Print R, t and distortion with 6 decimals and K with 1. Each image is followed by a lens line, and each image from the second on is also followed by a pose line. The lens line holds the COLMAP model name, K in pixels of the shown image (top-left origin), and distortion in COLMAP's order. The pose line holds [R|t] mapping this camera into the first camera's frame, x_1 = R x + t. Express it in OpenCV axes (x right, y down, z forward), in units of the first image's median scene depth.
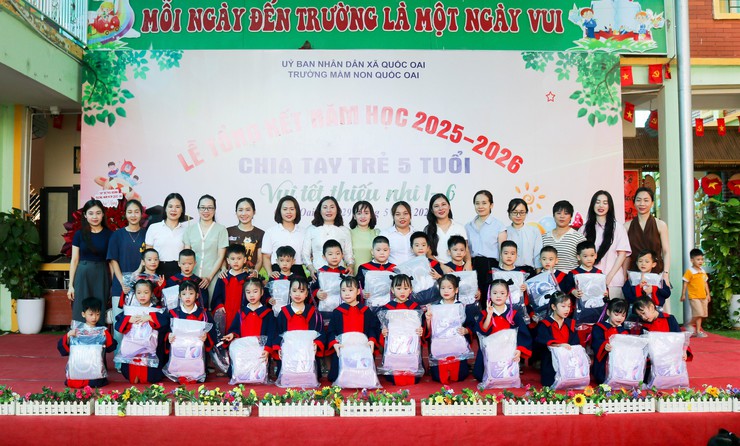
lens RADIAL K [[856.7, 0, 361.3], [0, 856.7, 205.7], [0, 0, 1]] dist [-0.072572, 0.000000]
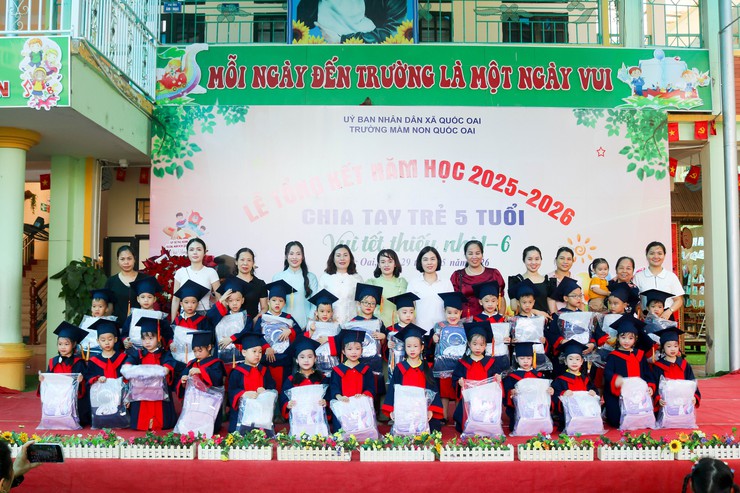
lens RADIAL K [[806.3, 0, 358.0], [0, 806.3, 248.1], [0, 0, 1]] dist [-0.070260, 0.000000]
pose [[0.999898, 0.004338, -0.013633, -0.061594], [-0.004500, 0.999919, -0.011891, 0.002565], [0.013581, 0.011951, 0.999836, 0.021936]]
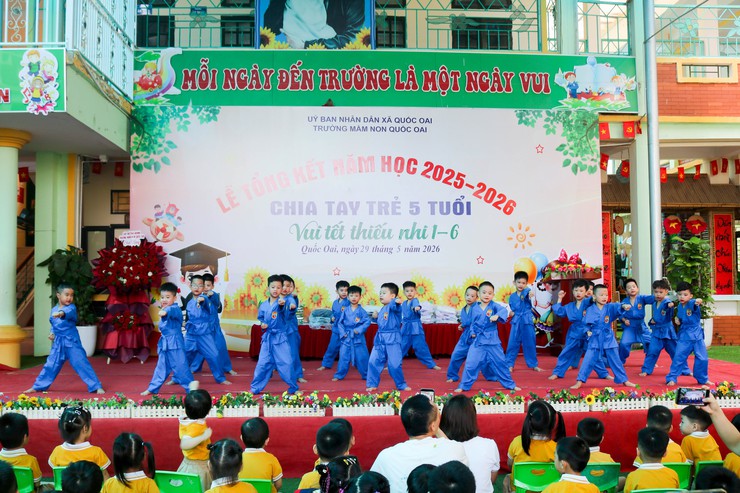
lens RADIAL K [[821.5, 0, 359.5], [0, 821.5, 246.8], [0, 0, 1]] dist [-0.076660, 0.000000]
pose [[0.998835, -0.000679, 0.048257, -0.077059], [0.000352, 0.999977, 0.006782, -0.002546], [-0.048260, -0.006757, 0.998812, -0.099086]]
